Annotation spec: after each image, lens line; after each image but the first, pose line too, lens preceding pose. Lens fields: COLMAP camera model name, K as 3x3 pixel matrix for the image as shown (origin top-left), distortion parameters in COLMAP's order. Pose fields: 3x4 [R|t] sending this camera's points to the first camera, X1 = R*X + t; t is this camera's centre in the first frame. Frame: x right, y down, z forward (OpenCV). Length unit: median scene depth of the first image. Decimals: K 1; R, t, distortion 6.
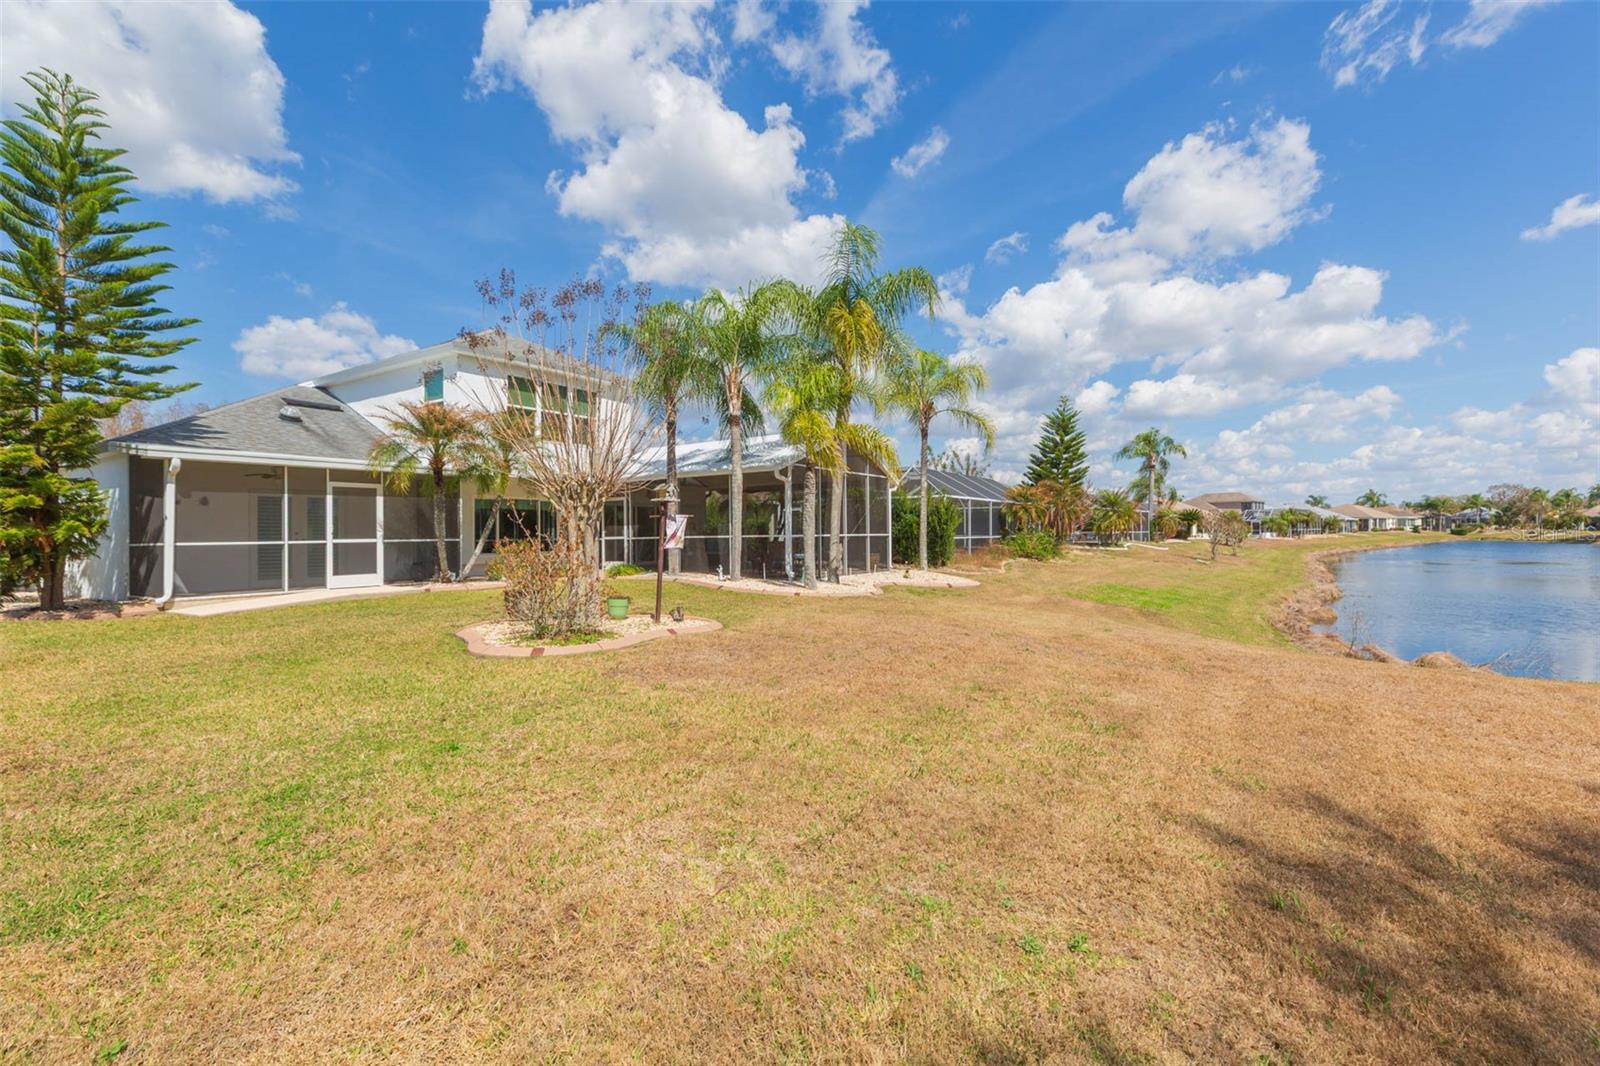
lens RADIAL K [[723.0, 0, 807.2], [0, 723.0, 529.2], [0, 0, 1]] dist [0.004231, 0.001009]
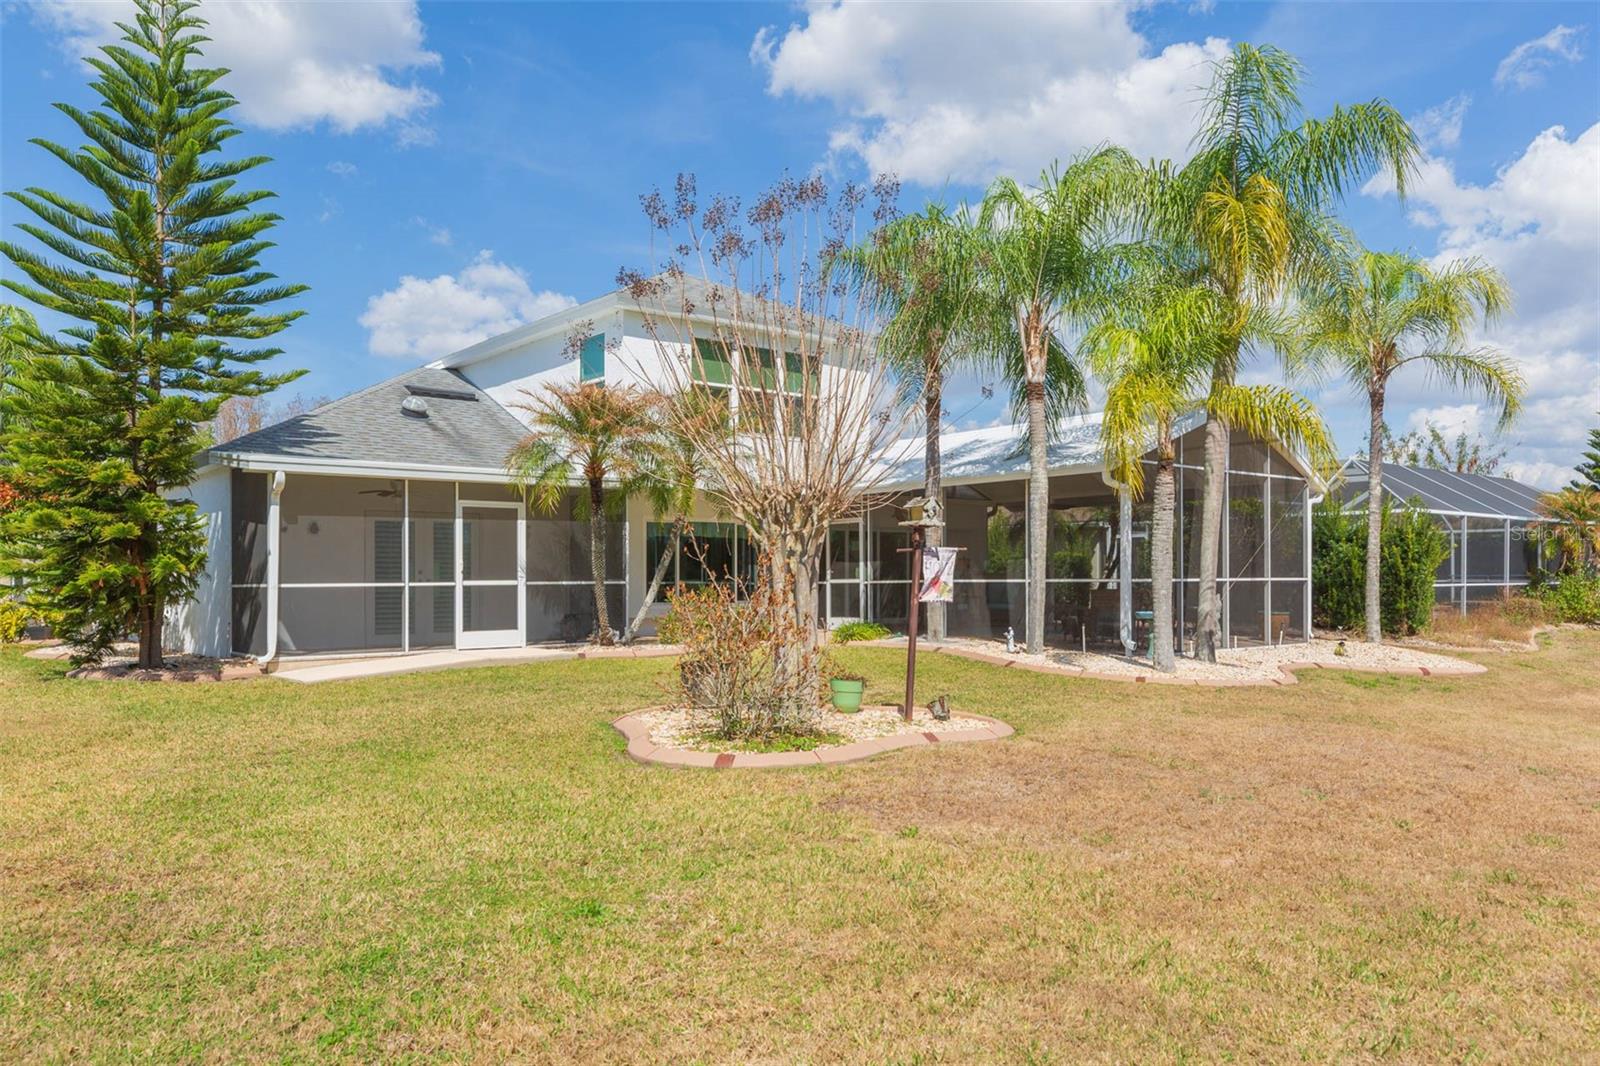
lens RADIAL K [[1128.4, 0, 803.8], [0, 1128.4, 566.7], [0, 0, 1]] dist [-0.005454, 0.041839]
pose [[0.955056, 0.005744, -0.296368, -0.005142], [-0.005151, 0.999983, 0.002781, -0.004864], [0.296379, -0.001129, 0.955070, 0.041669]]
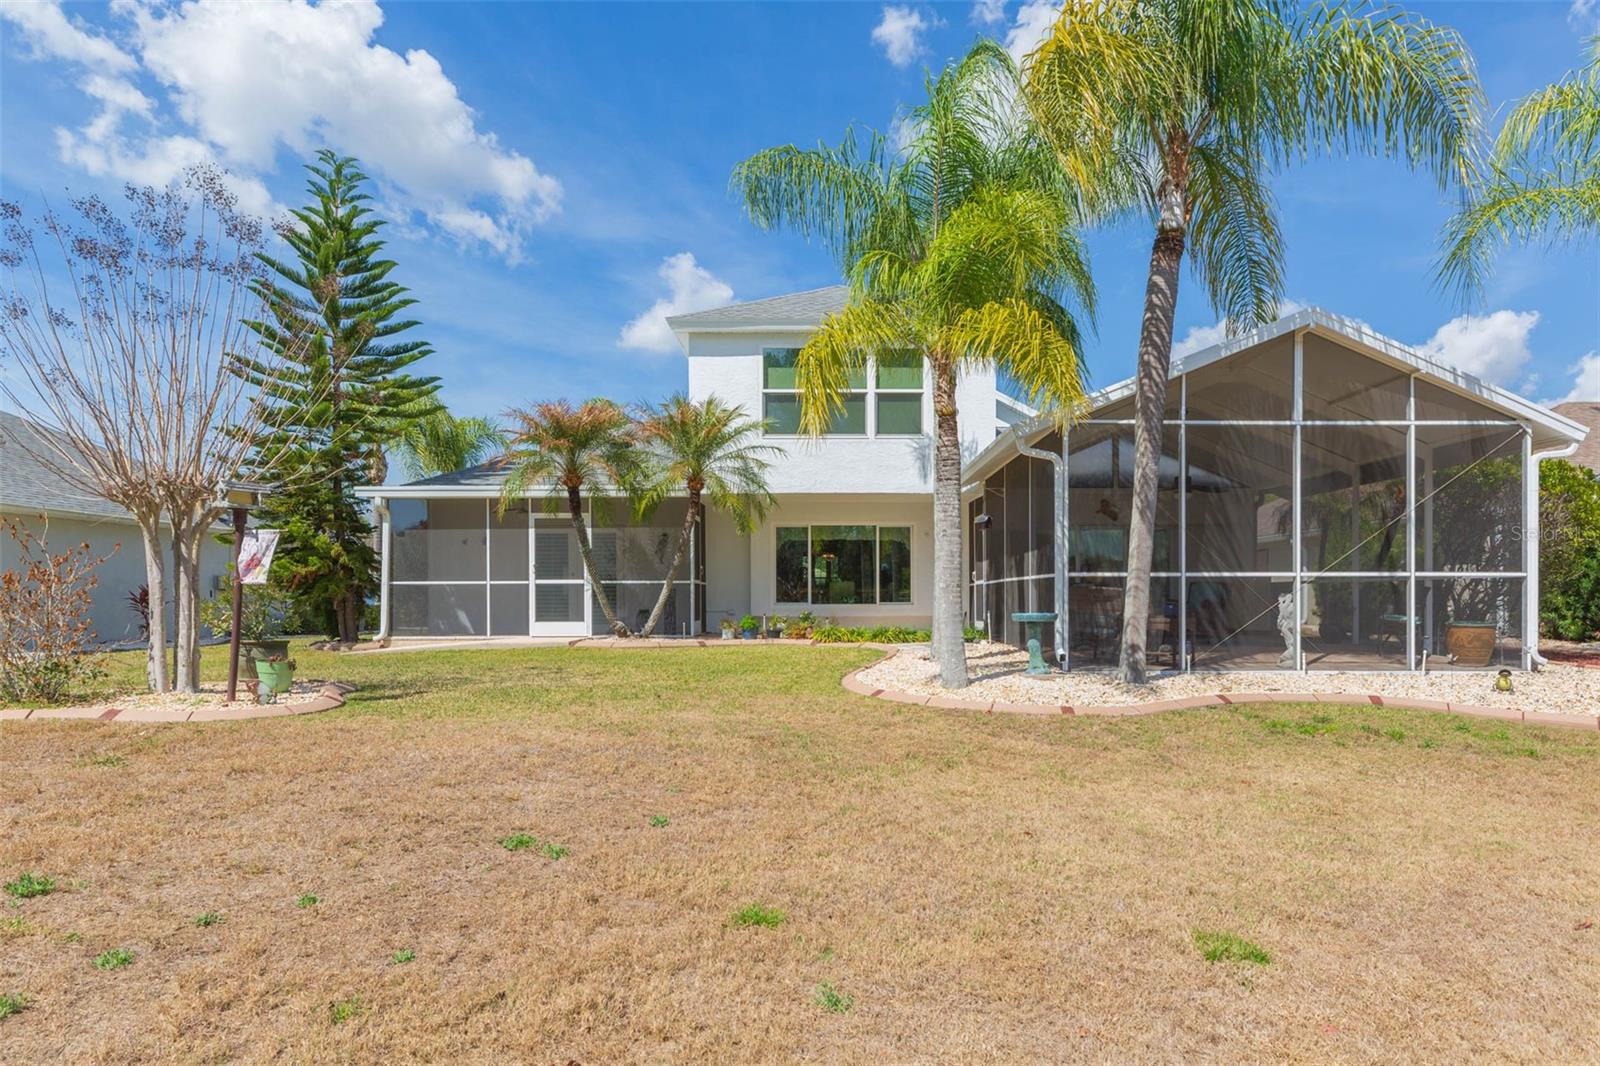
lens RADIAL K [[1006.2, 0, 800.2], [0, 1006.2, 591.8], [0, 0, 1]] dist [0.001040, 0.000117]
pose [[0.547665, 0.010407, -0.836633, 0.580602], [0.000879, 0.999915, 0.013013, 0.014678], [0.836697, -0.007862, 0.547609, 0.668564]]
